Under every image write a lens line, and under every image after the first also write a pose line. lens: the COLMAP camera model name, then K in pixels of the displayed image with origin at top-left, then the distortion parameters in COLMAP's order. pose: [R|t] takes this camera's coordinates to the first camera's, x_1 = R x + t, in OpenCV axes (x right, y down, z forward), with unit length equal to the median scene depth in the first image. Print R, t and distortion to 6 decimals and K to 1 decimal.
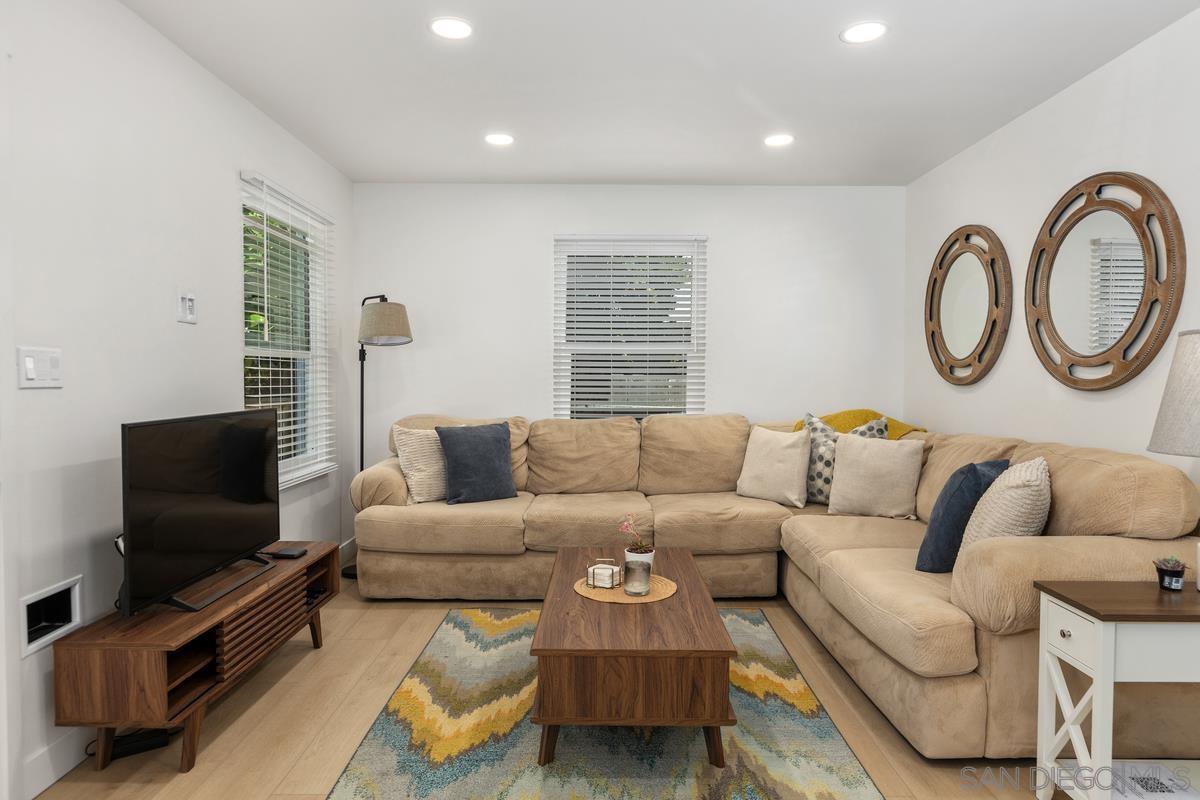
lens RADIAL K [[725.3, 0, 600.0], [0, 725.3, 400.0], [0, 0, 1]] dist [0.003181, 0.000598]
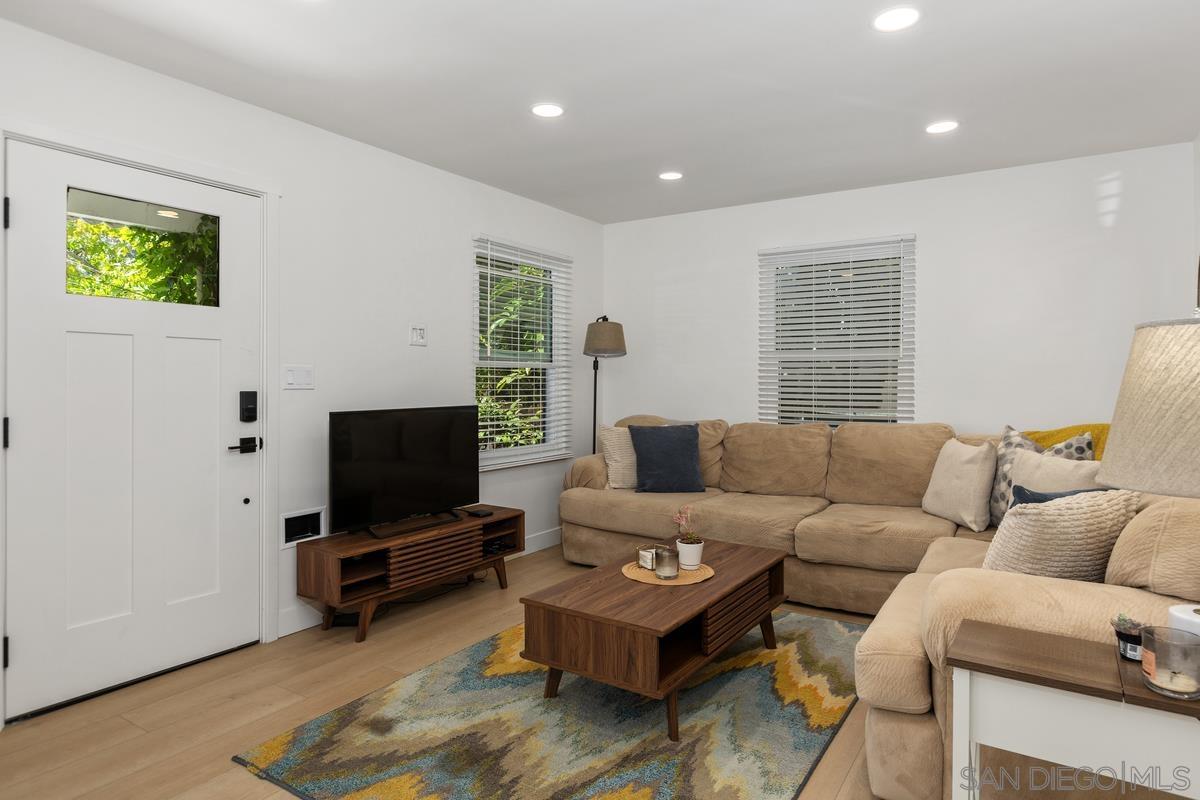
lens RADIAL K [[692.6, 0, 599.4], [0, 692.6, 393.7], [0, 0, 1]] dist [0.013909, -0.001673]
pose [[0.833619, 0.010520, -0.552240, 0.380035], [-0.020445, 0.999721, -0.011818, -0.000462], [0.551962, 0.021142, 0.833601, 0.033698]]
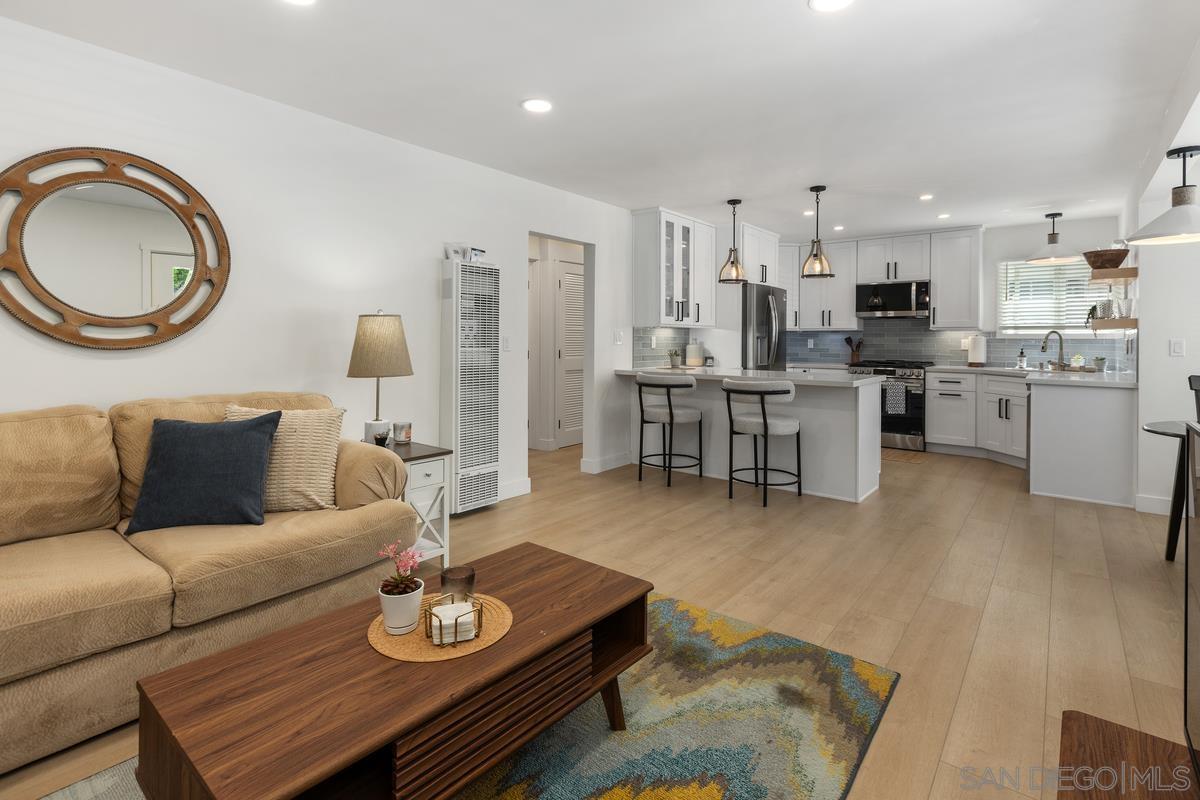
lens RADIAL K [[570.2, 0, 595.4], [0, 570.2, 342.9], [0, 0, 1]] dist [-0.000595, 0.000000]
pose [[-0.772313, -0.007944, 0.635193, -0.321705], [0.017313, 0.999287, 0.033547, -0.031184], [-0.635007, 0.036906, -0.771625, 0.953130]]
